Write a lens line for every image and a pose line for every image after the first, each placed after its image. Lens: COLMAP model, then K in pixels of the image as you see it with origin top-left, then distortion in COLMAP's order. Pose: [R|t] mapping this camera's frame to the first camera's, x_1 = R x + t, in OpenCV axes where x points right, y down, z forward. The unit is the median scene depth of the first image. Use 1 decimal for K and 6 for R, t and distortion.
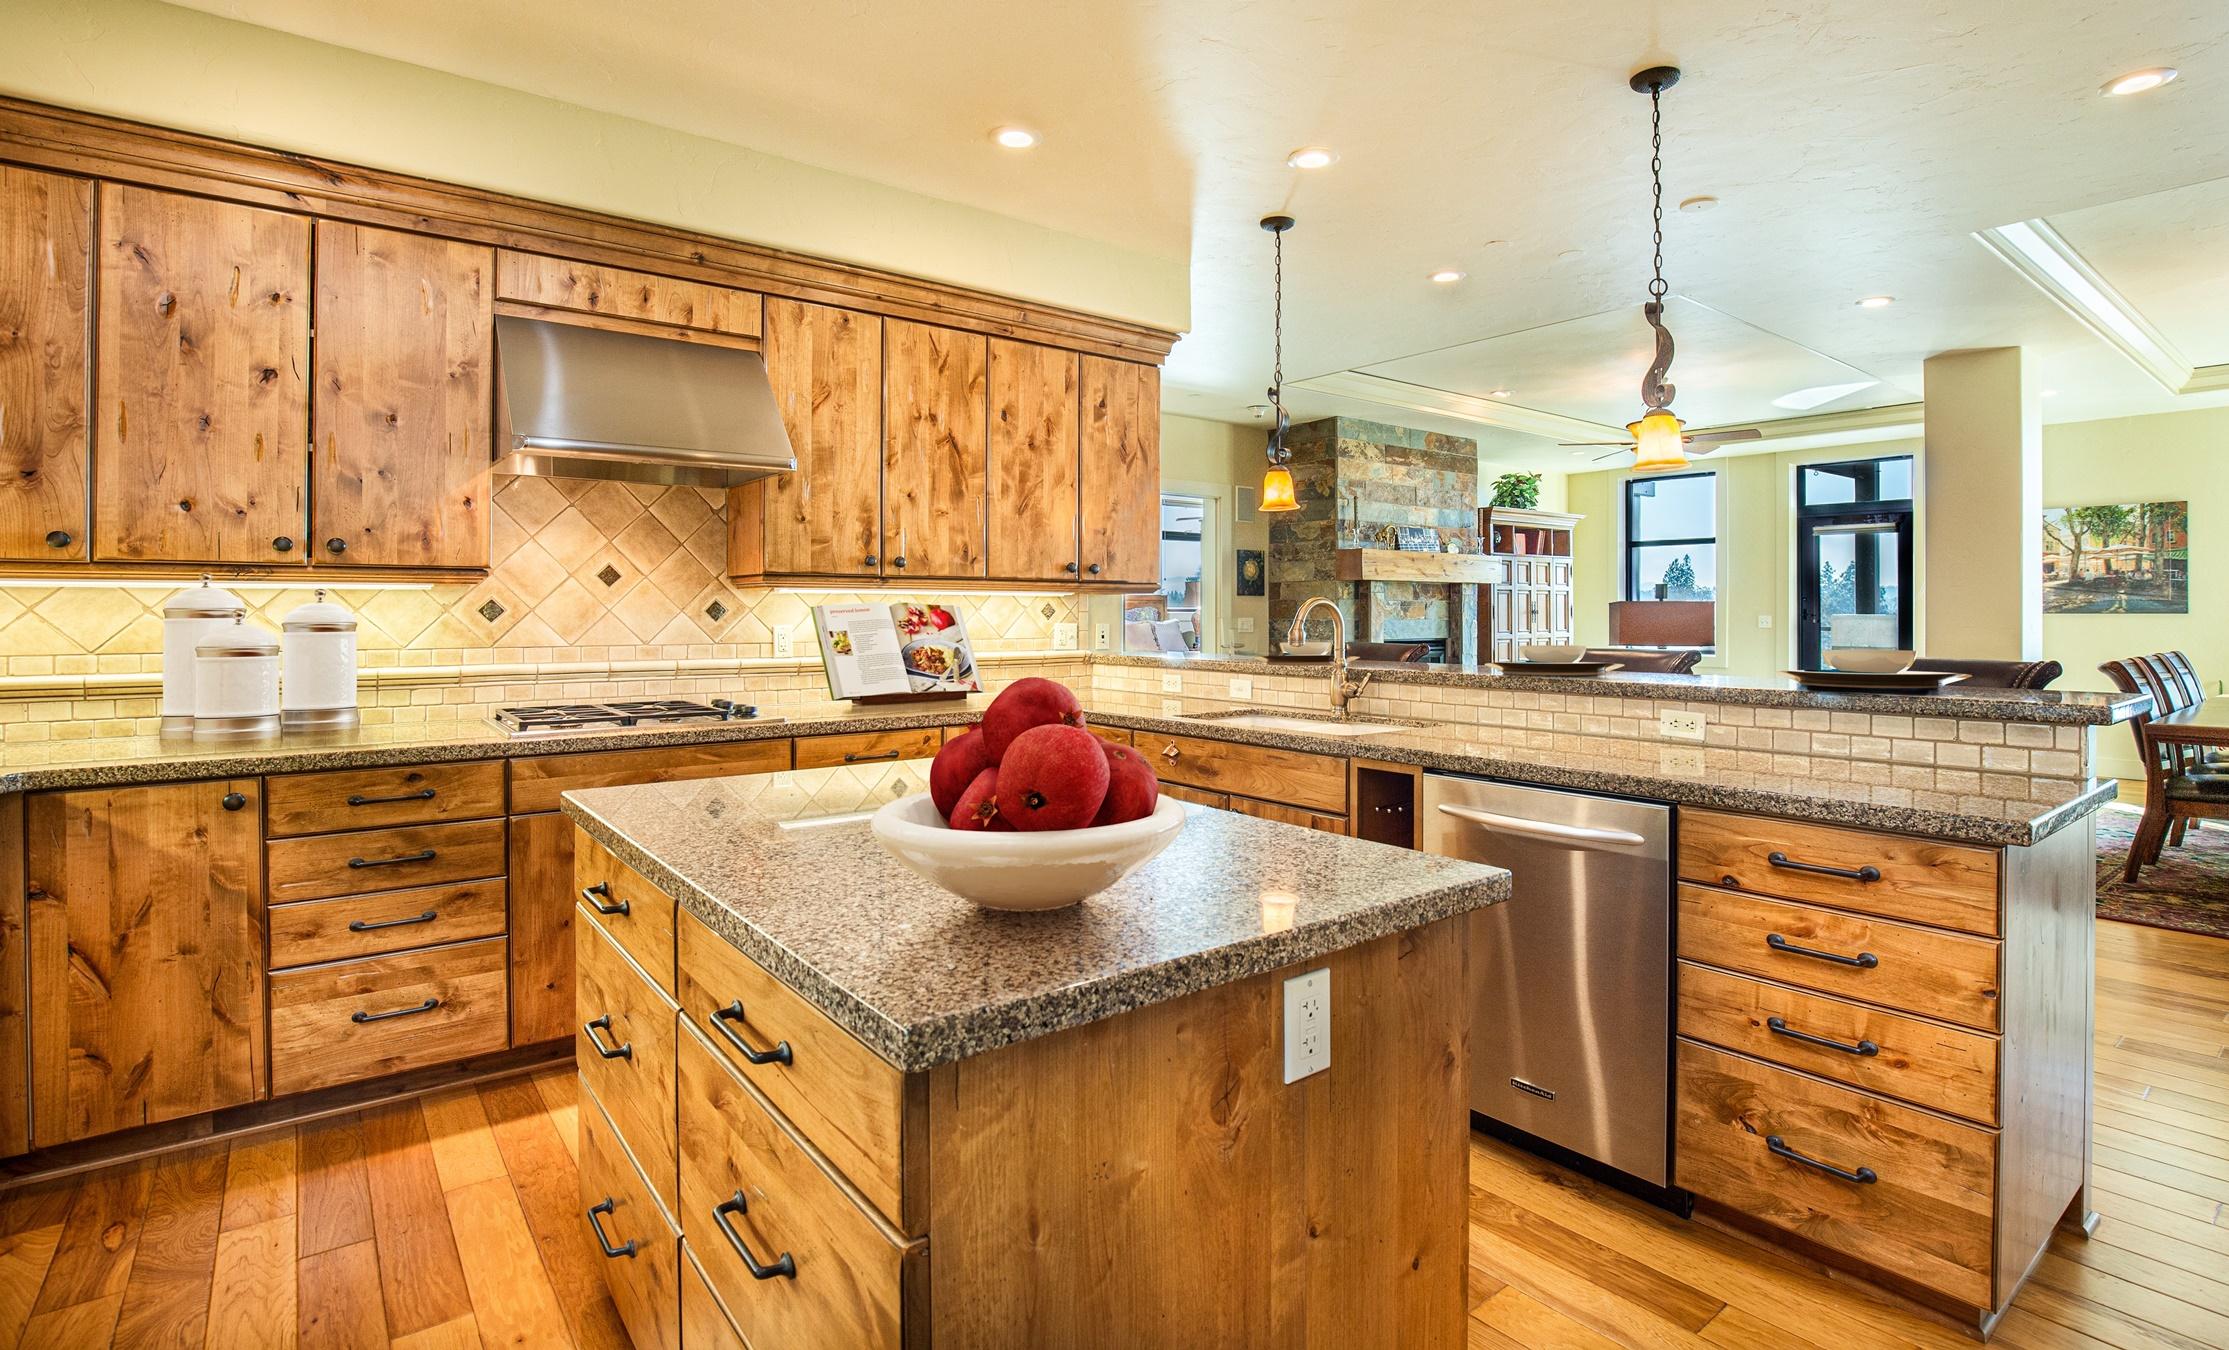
lens RADIAL K [[1071.1, 0, 1117.9], [0, 1071.1, 613.6], [0, 0, 1]] dist [-0.025885, -0.000232]
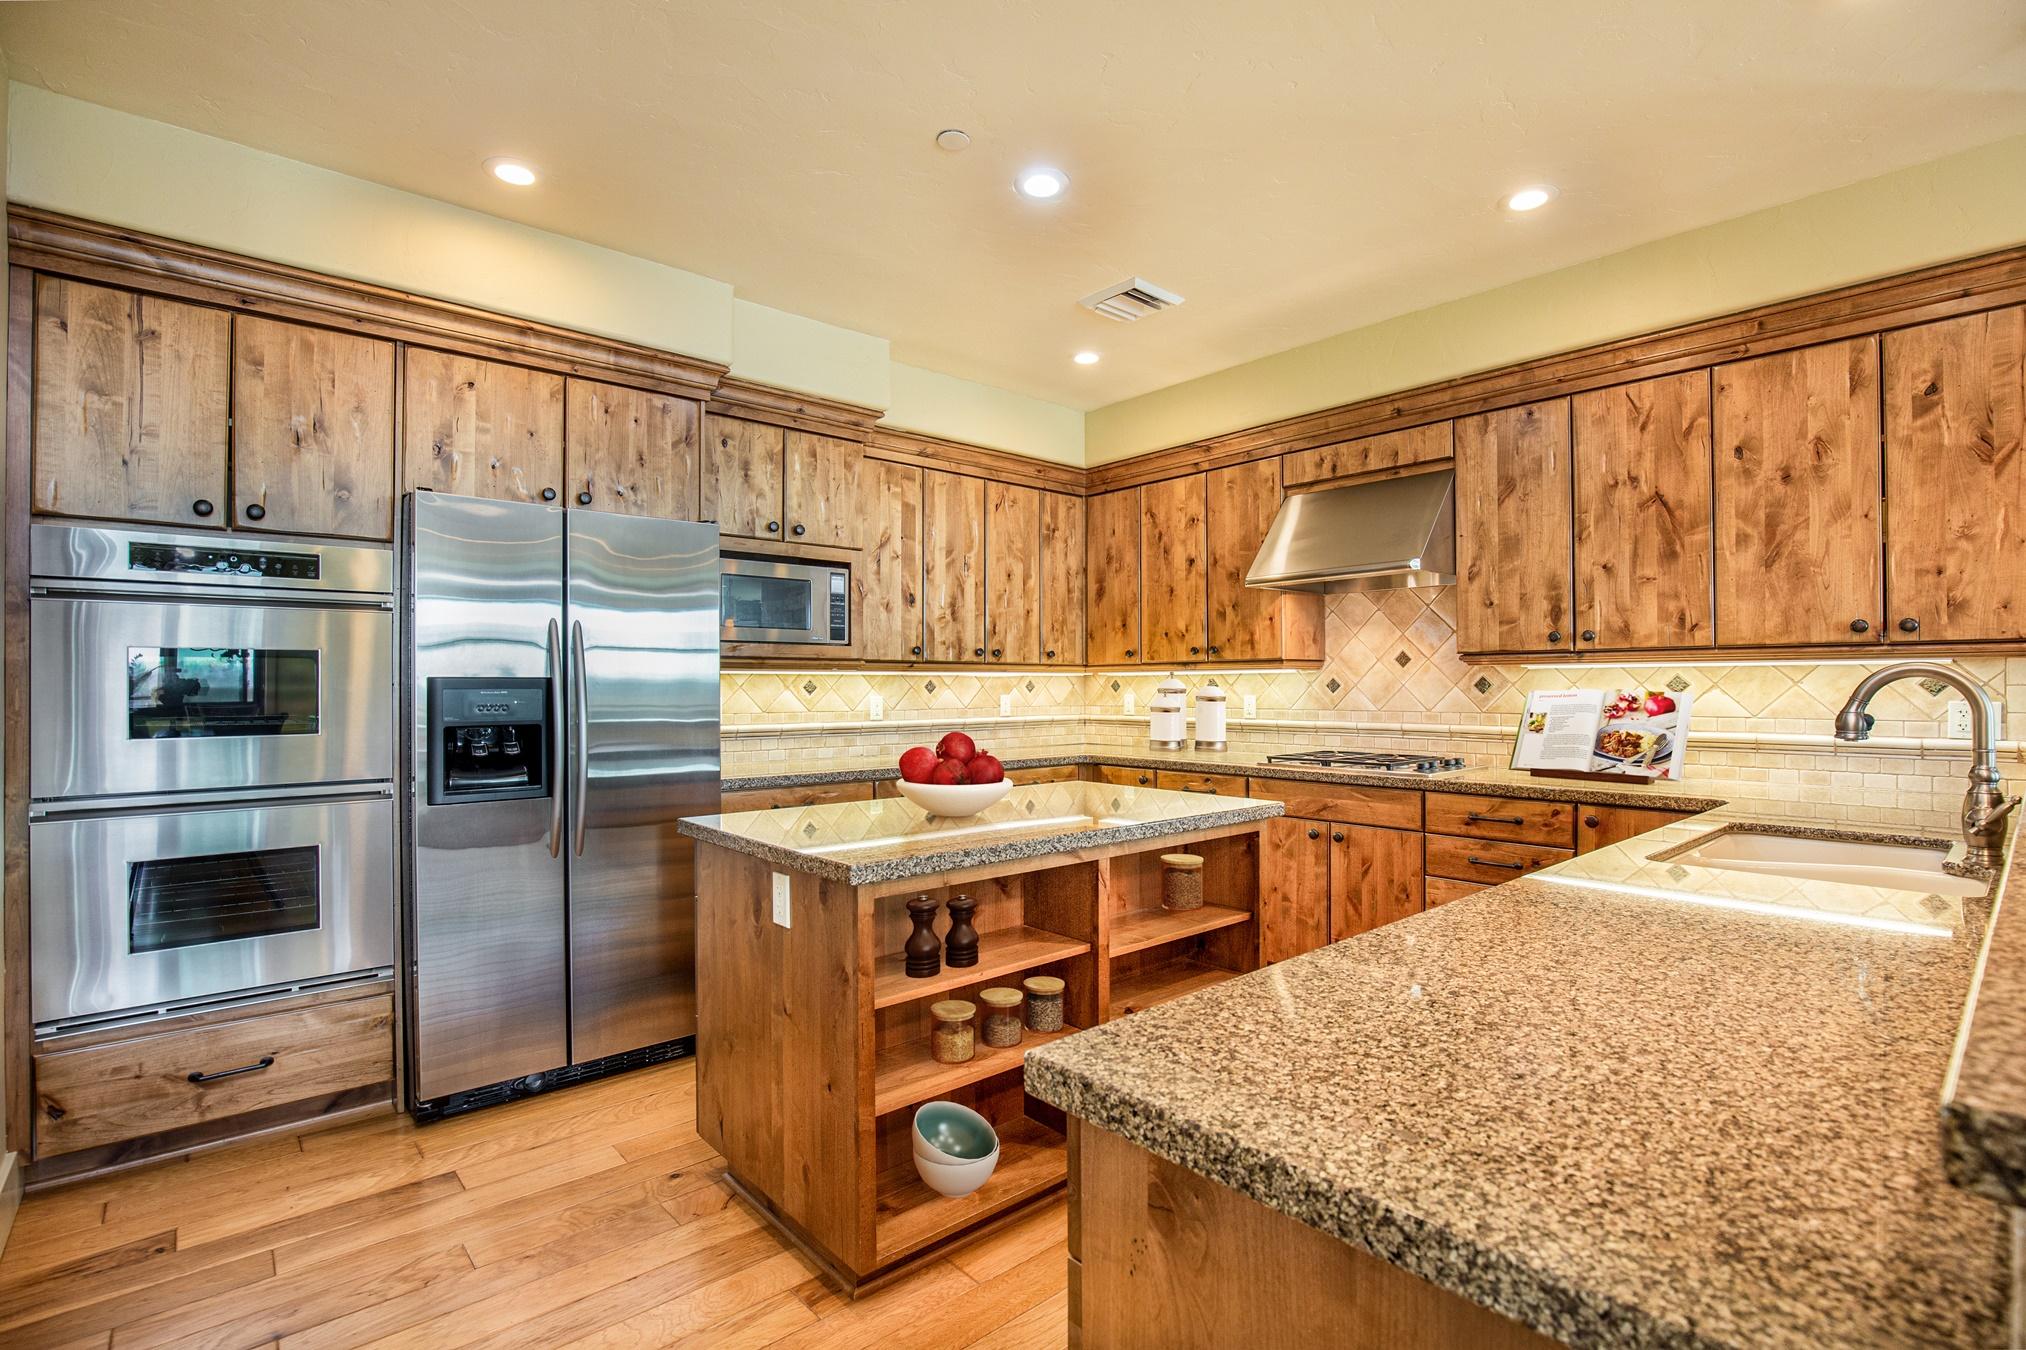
lens RADIAL K [[930.6, 0, 1039.6], [0, 930.6, 683.1], [0, 0, 1]] dist [-0.056051, 0.015853]
pose [[0.074071, -0.003856, -0.997246, 0.557483], [-0.000437, 0.999992, -0.003899, -0.000644], [0.997253, 0.000725, 0.074068, 0.395000]]
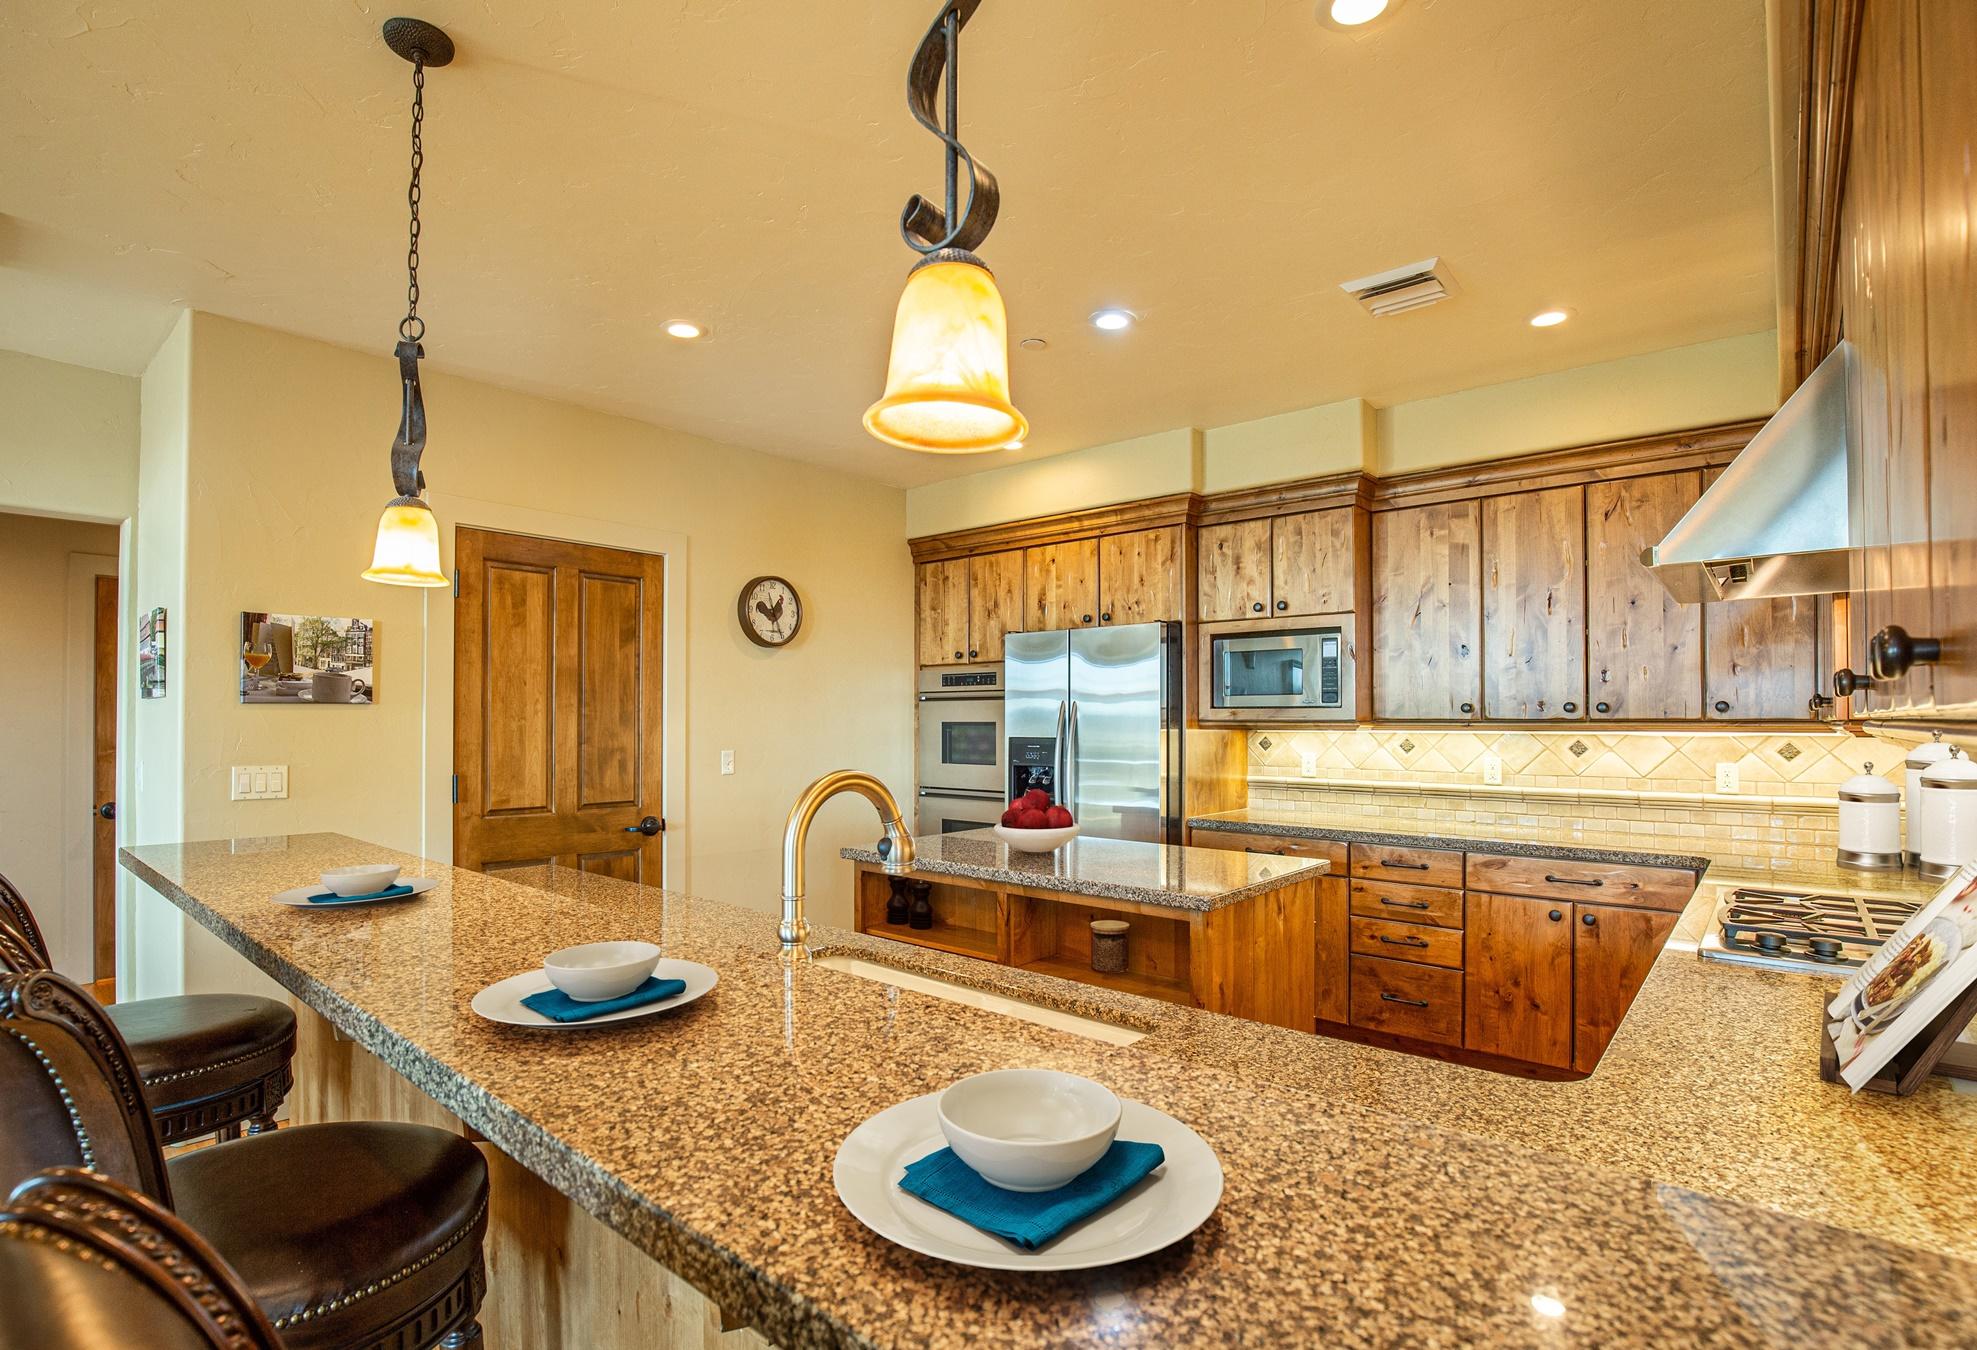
lens RADIAL K [[947.6, 0, 983.6], [0, 947.6, 714.5], [0, 0, 1]] dist [-0.012814, -0.000133]
pose [[-0.980041, -0.004509, -0.198744, 0.177998], [-0.003109, 0.999968, -0.007356, -0.025387], [0.198771, -0.006592, -0.980024, 1.137707]]
